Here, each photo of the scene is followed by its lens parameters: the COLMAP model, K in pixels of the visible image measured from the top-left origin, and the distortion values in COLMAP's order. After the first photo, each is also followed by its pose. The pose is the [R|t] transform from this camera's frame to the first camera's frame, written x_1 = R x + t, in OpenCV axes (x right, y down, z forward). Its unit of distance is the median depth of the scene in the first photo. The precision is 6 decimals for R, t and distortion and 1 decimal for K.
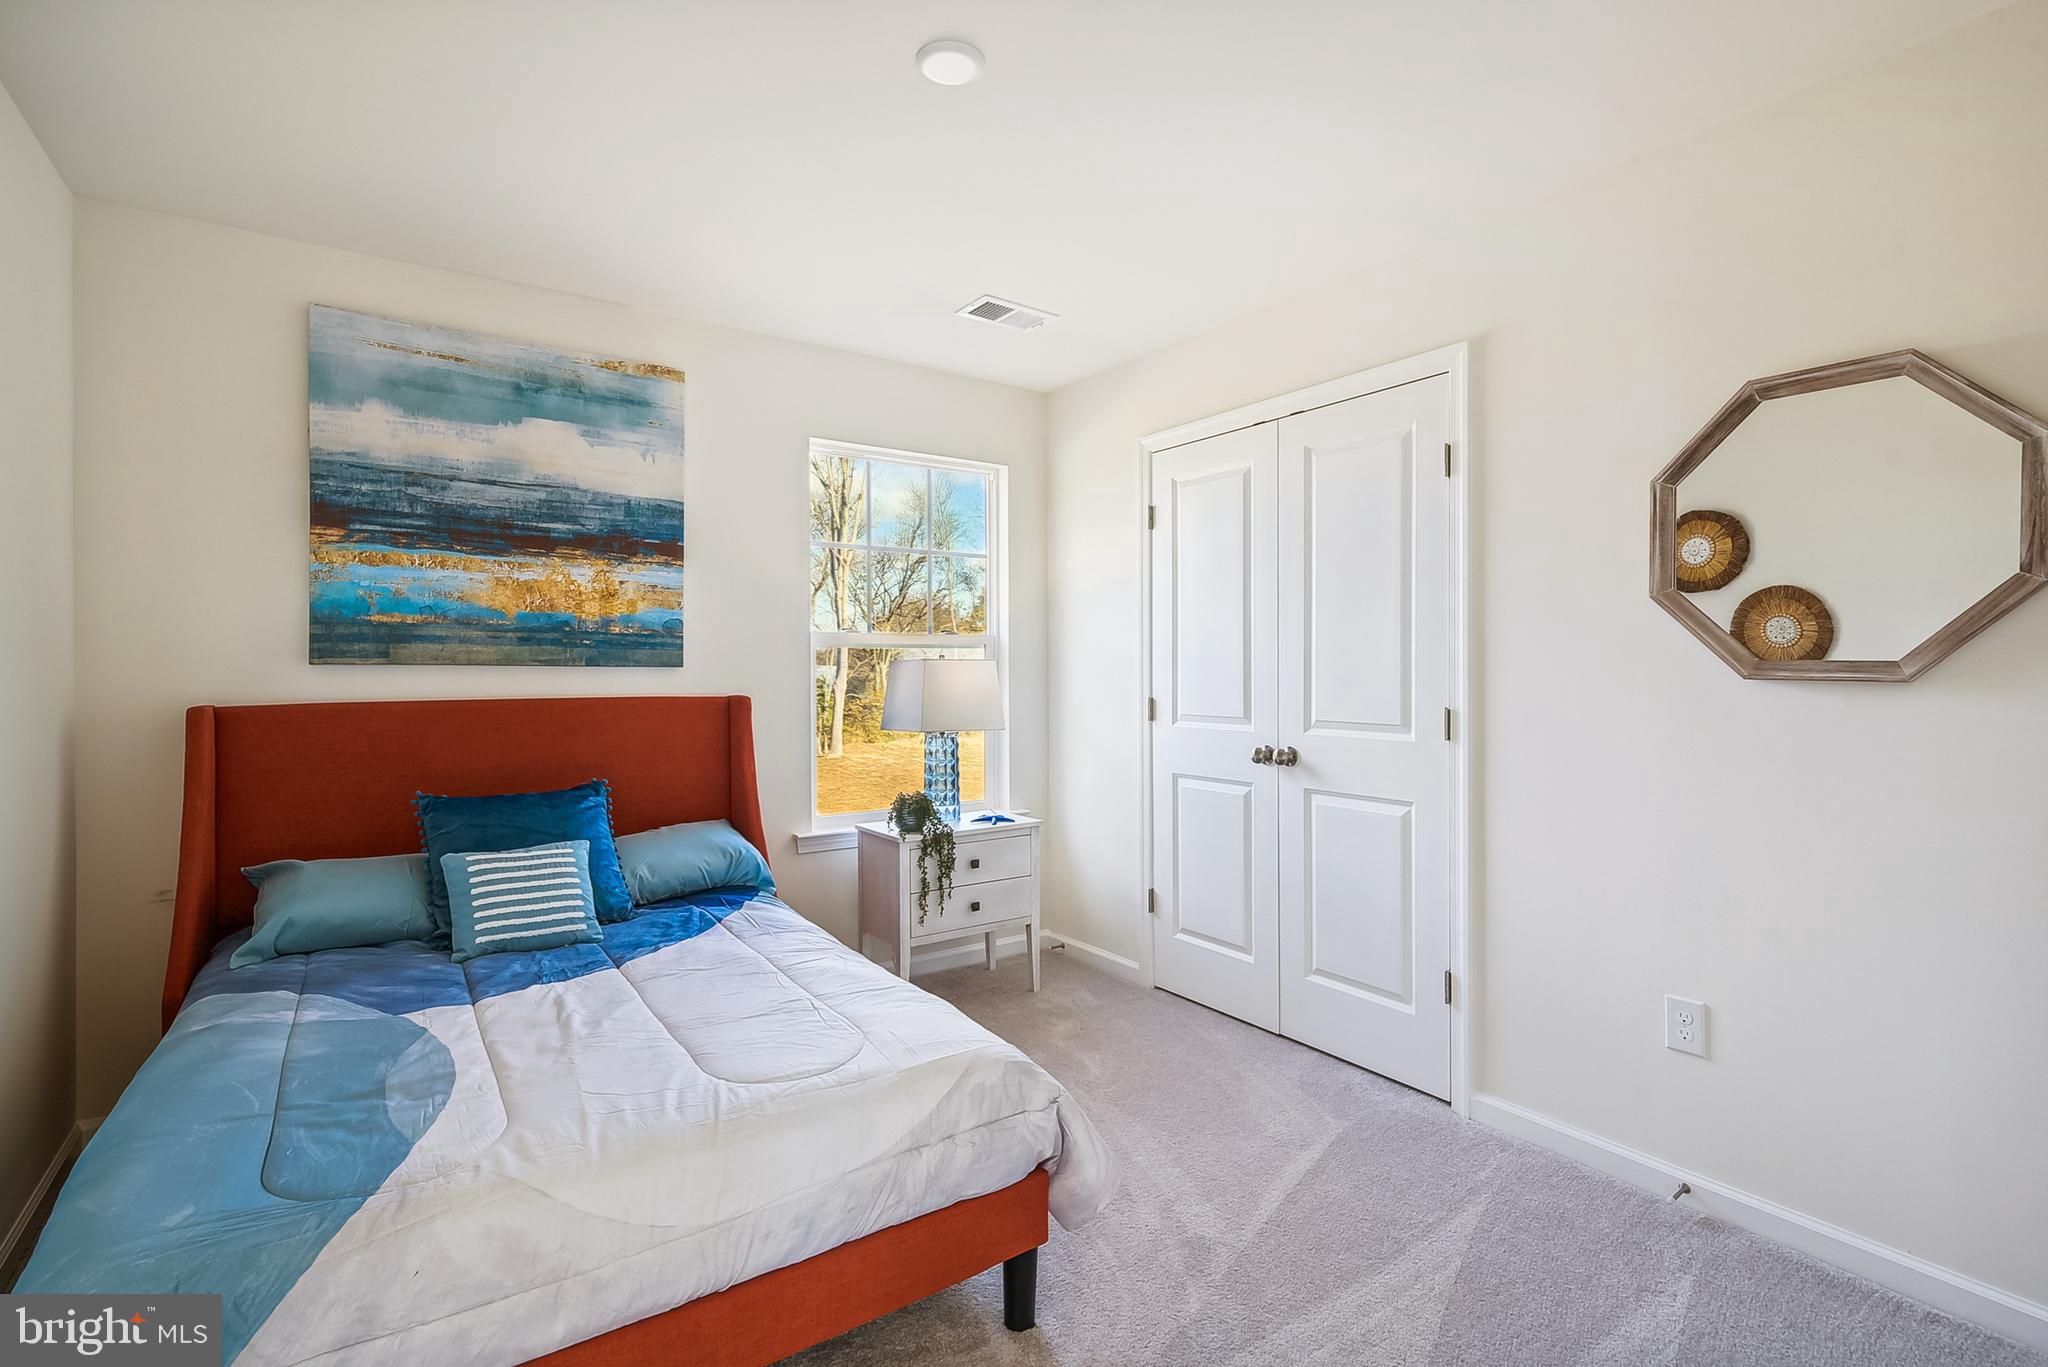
lens RADIAL K [[955.4, 0, 1021.2], [0, 955.4, 671.5], [0, 0, 1]] dist [0.002746, -0.000183]
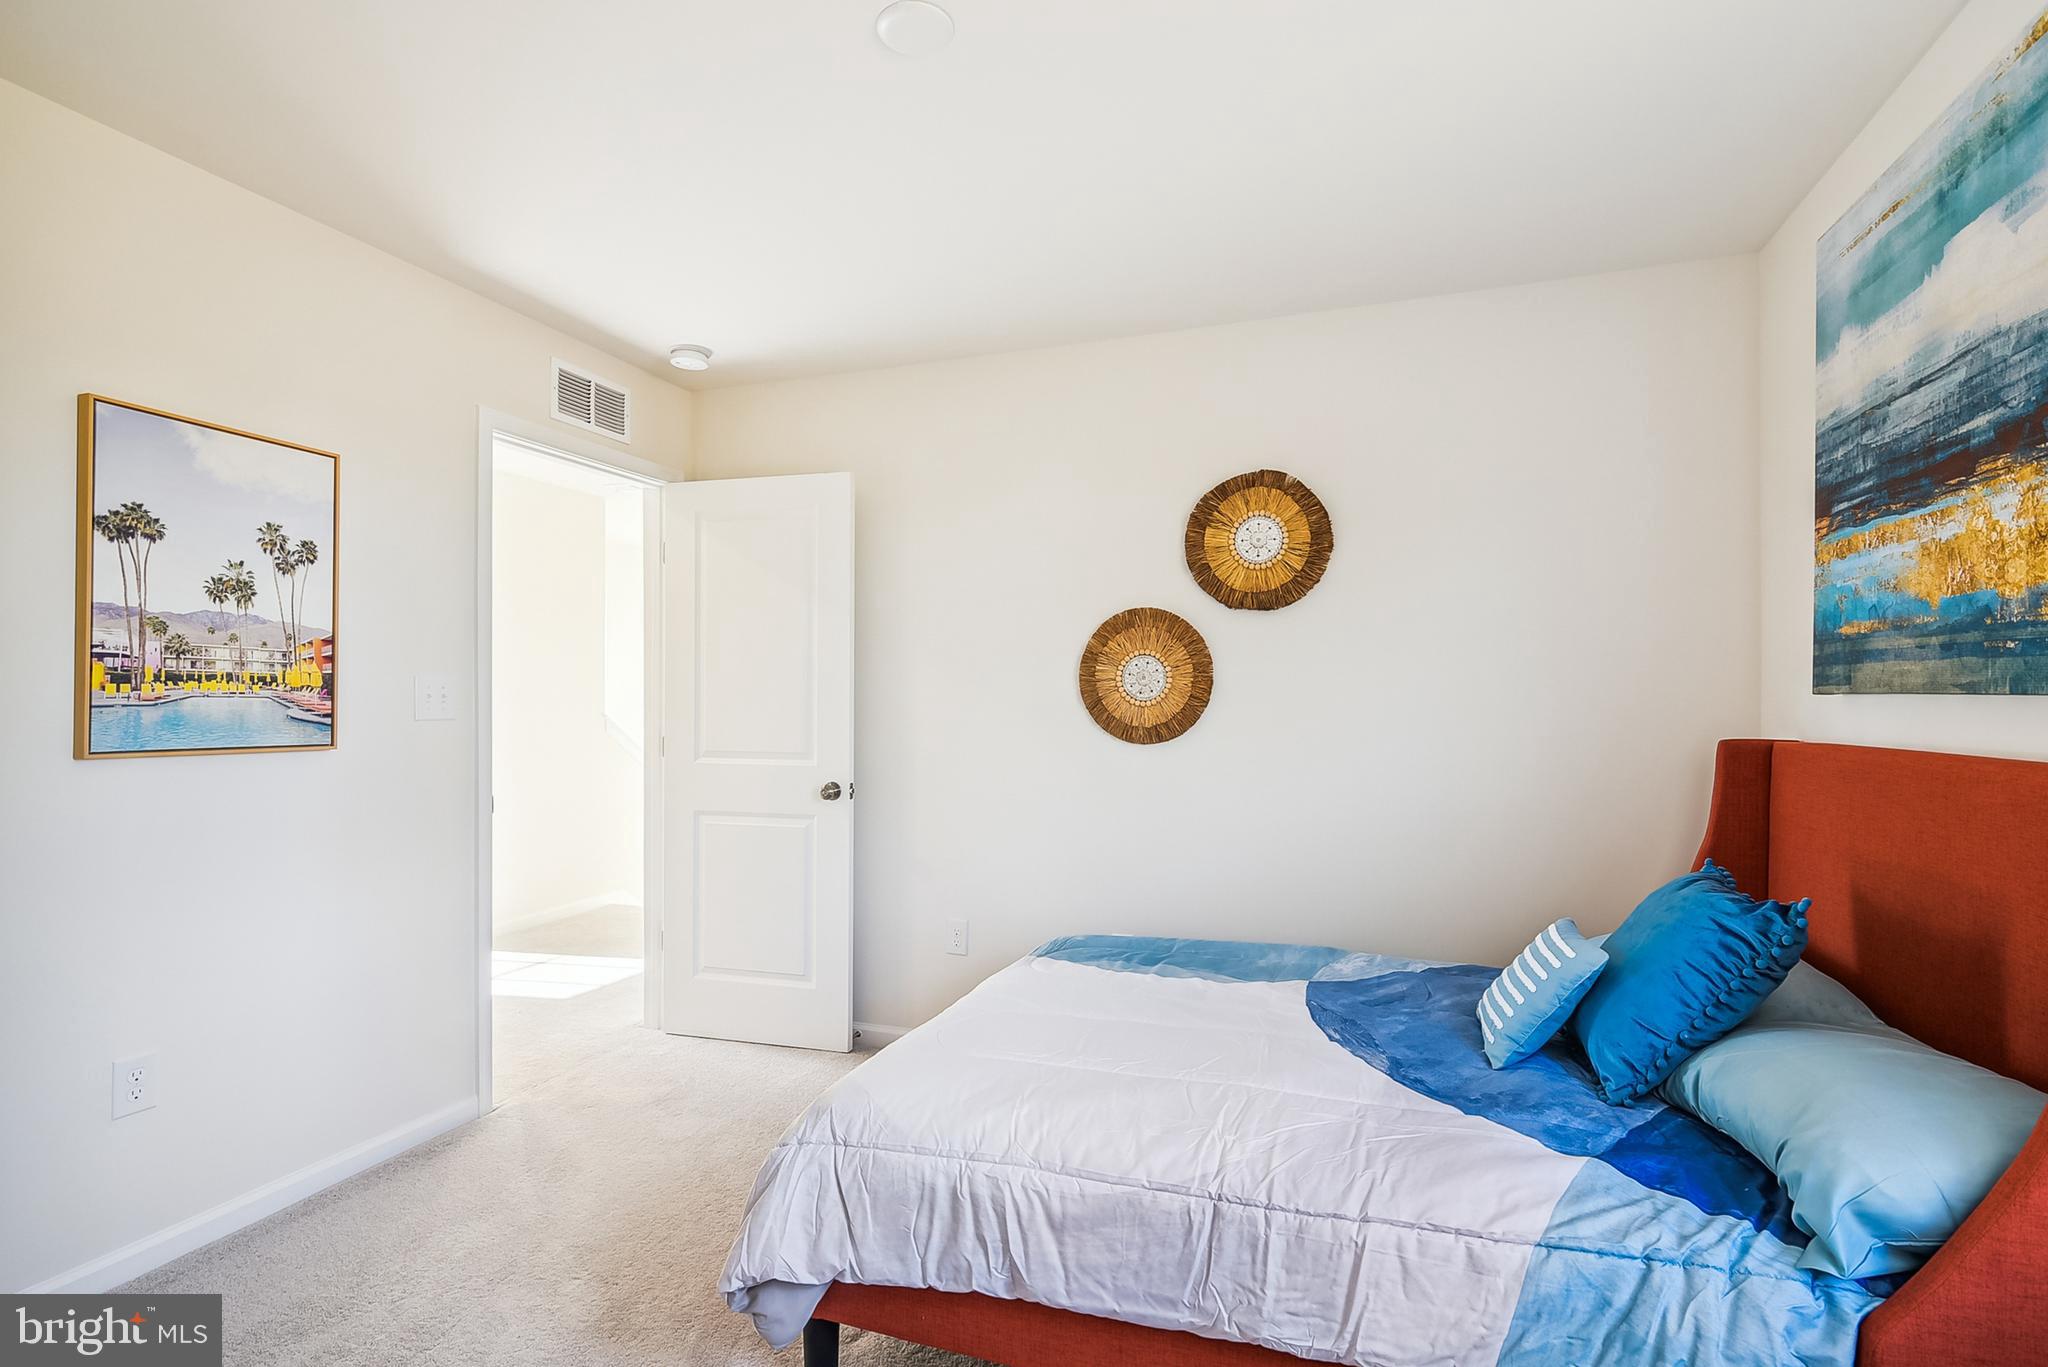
lens RADIAL K [[955.4, 0, 1026.9], [0, 955.4, 693.1], [0, 0, 1]] dist [0.002746, -0.000183]
pose [[-0.805856, -0.002247, -0.592107, 0.237488], [-0.001497, 0.999997, -0.001758, -0.005204], [0.592110, -0.000530, -0.805857, 1.141256]]
